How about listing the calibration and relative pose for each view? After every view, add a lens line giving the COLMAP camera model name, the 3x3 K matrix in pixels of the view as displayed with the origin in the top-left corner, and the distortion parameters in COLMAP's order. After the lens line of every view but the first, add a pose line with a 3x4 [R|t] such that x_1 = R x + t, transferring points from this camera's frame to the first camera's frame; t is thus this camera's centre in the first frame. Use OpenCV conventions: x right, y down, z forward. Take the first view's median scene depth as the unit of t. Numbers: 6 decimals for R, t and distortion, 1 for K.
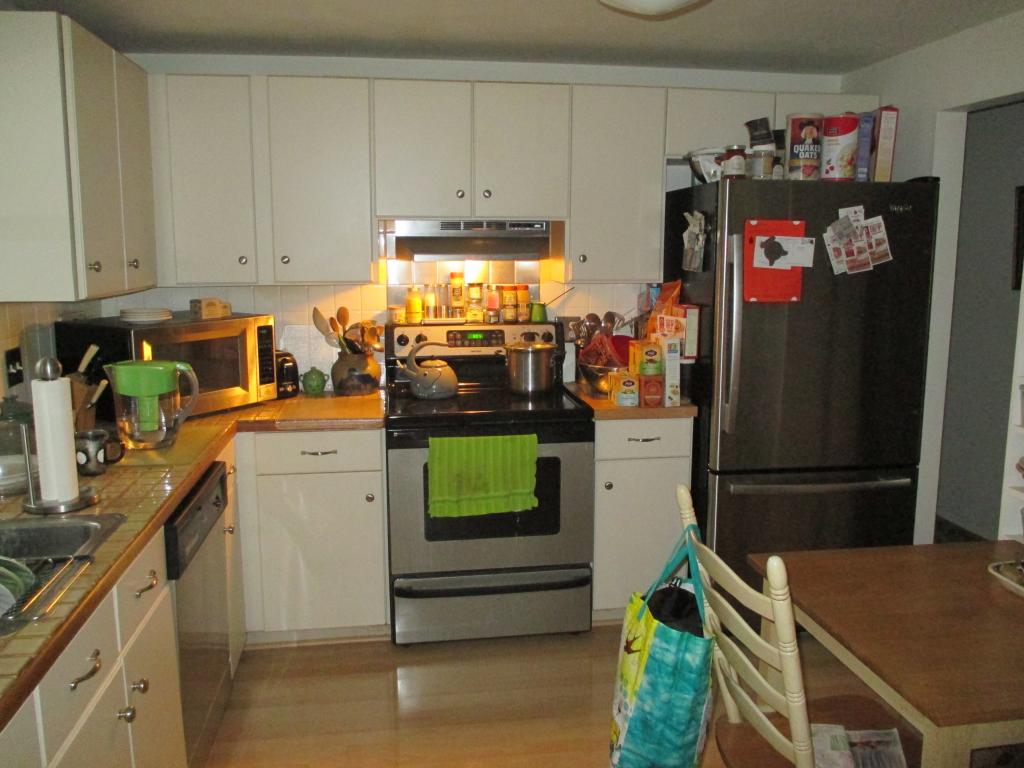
lens RADIAL K [[854.9, 0, 515.5], [0, 854.9, 381.1], [0, 0, 1]] dist [-0.035555, -0.003089]
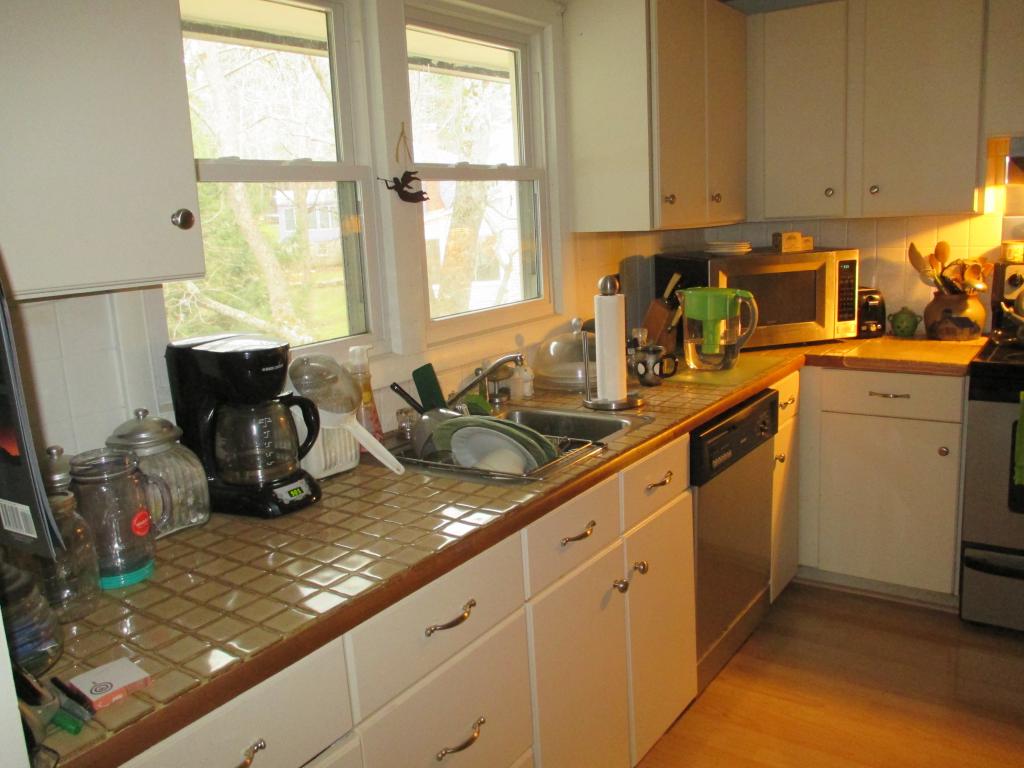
lens RADIAL K [[854.9, 0, 515.5], [0, 854.9, 381.1], [0, 0, 1]] dist [-0.035555, -0.003089]
pose [[0.725130, 0.094025, -0.682162, 0.110455], [-0.059372, 0.995482, 0.074099, 0.024164], [0.686048, -0.013230, 0.727436, 0.038498]]
